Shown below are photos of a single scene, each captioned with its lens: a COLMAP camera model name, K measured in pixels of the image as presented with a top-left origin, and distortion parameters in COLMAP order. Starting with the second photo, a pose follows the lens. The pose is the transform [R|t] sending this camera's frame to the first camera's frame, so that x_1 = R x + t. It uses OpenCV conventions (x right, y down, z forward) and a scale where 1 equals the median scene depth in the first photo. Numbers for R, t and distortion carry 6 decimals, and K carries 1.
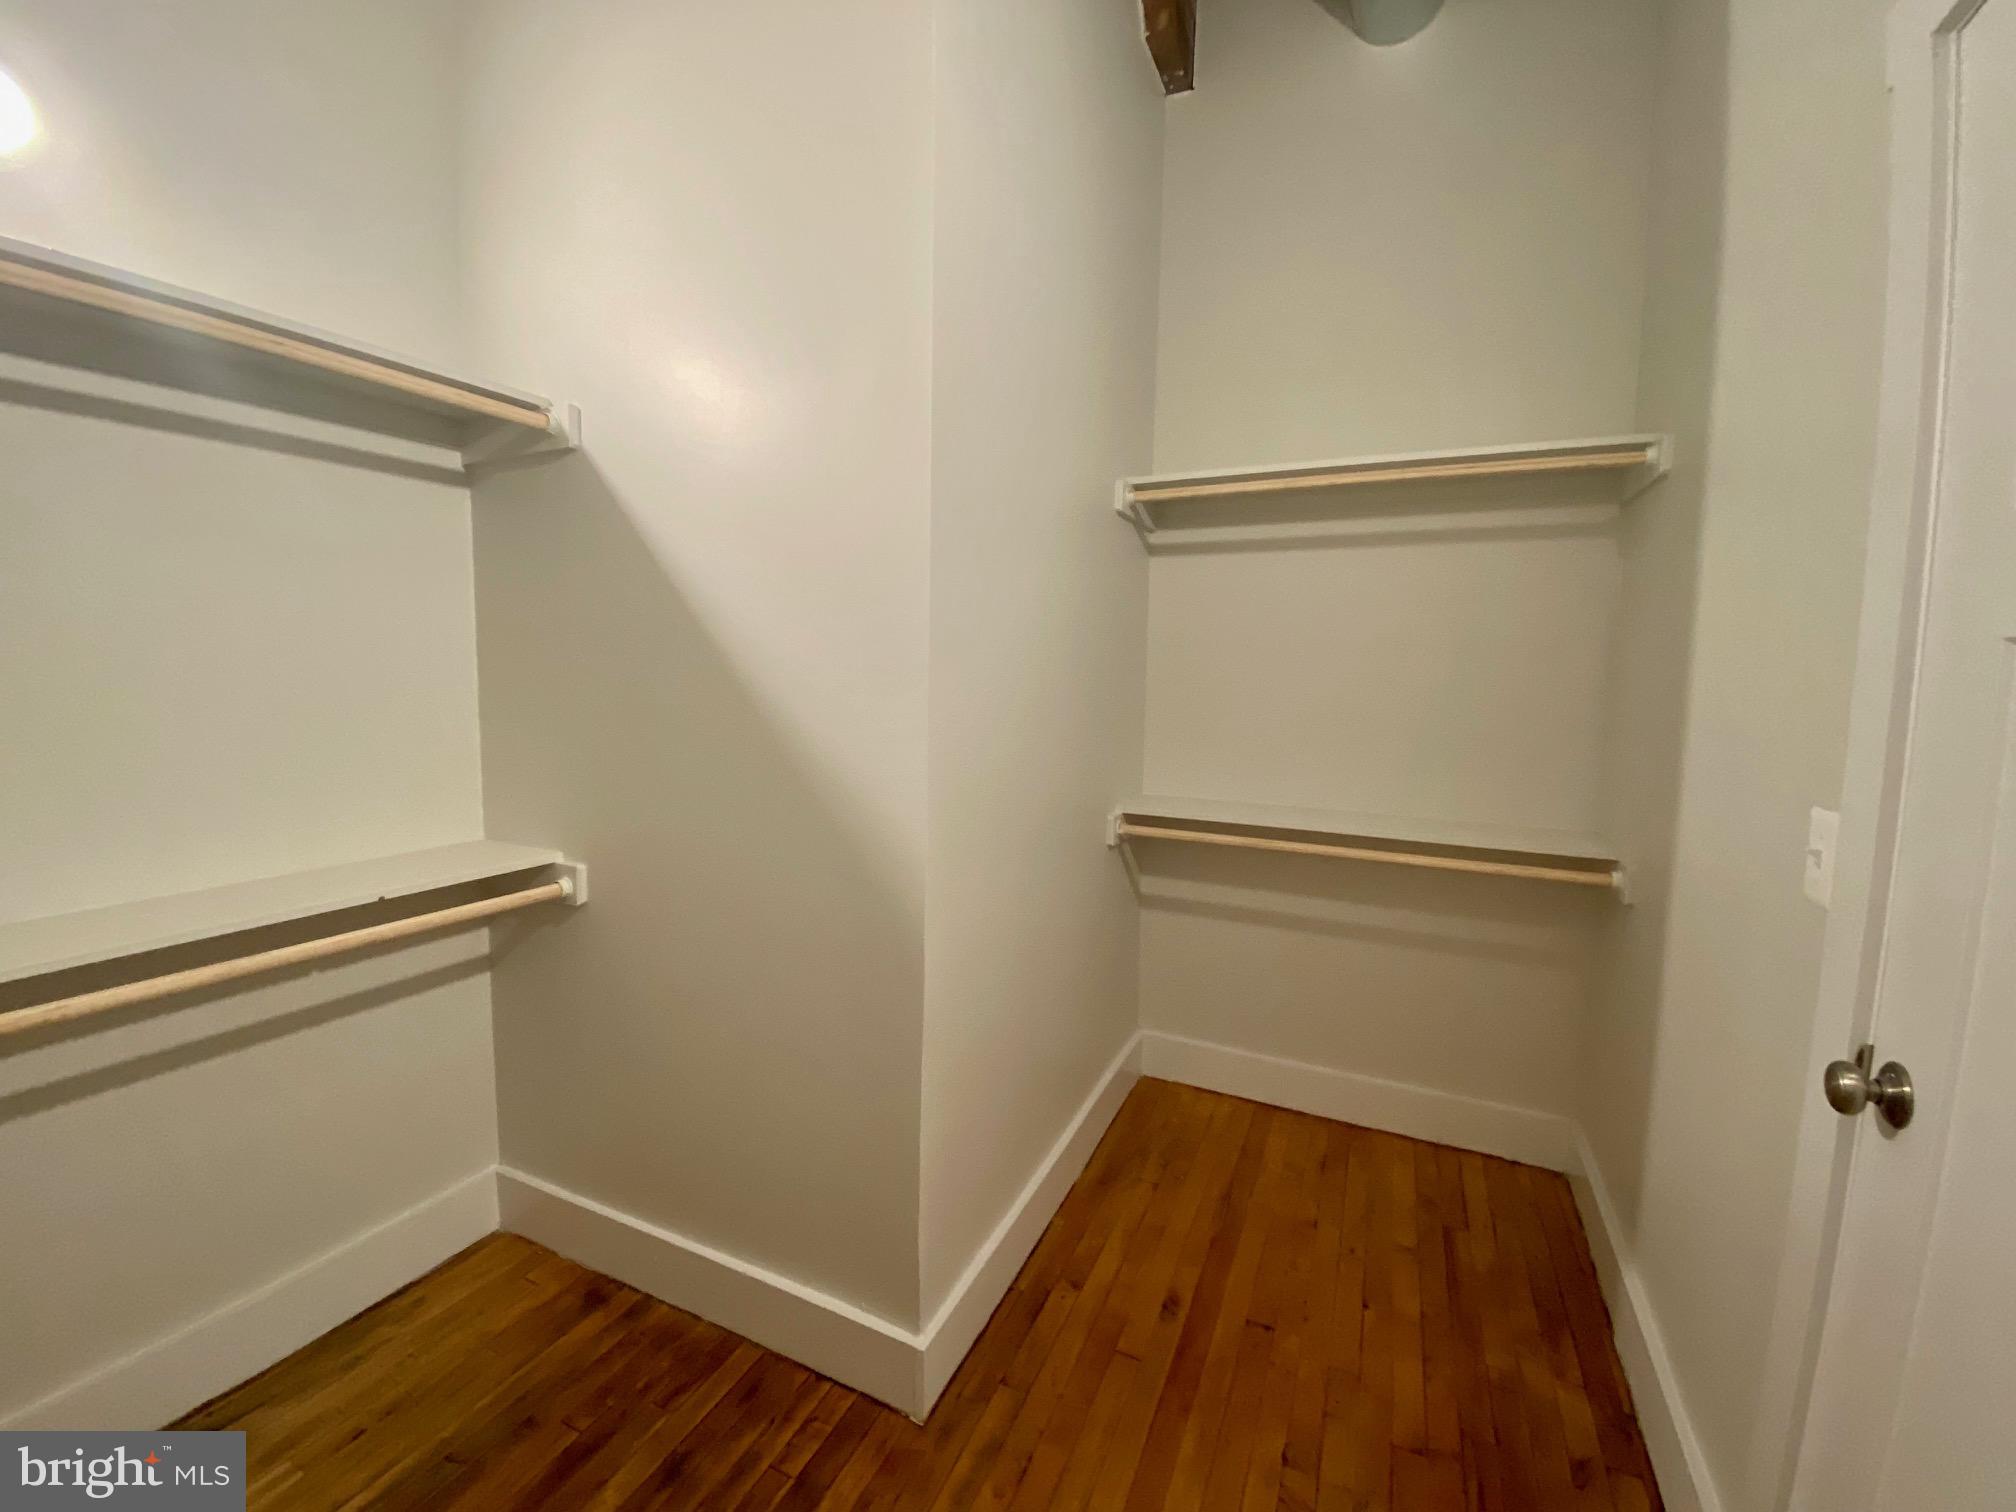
lens RADIAL K [[832.8, 0, 1008.0], [0, 832.8, 756.0], [0, 0, 1]] dist [0.000844, -0.012032]
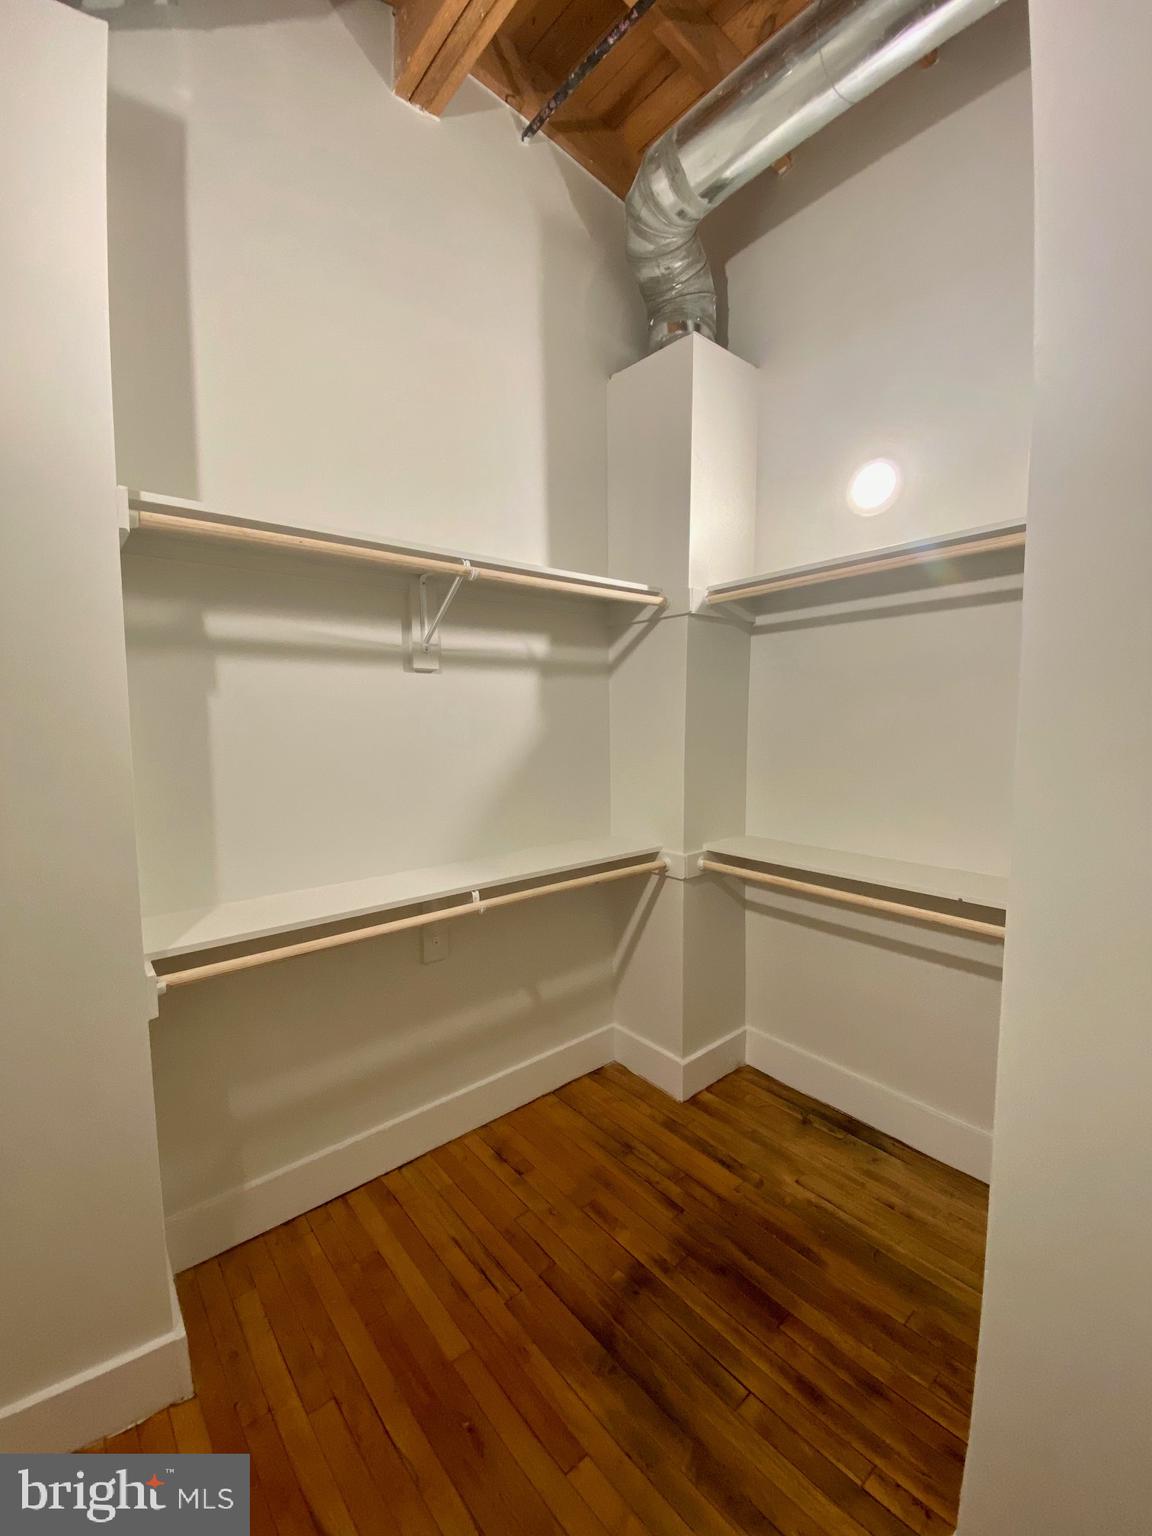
lens RADIAL K [[634.5, 0, 576.0], [0, 634.5, 768.0], [0, 0, 1]] dist [0.000844, -0.012032]
pose [[-0.422744, 0.068220, -0.903678, 0.571489], [-0.083980, 0.989923, 0.114017, -0.140356], [0.902350, 0.124091, -0.412755, 0.851144]]
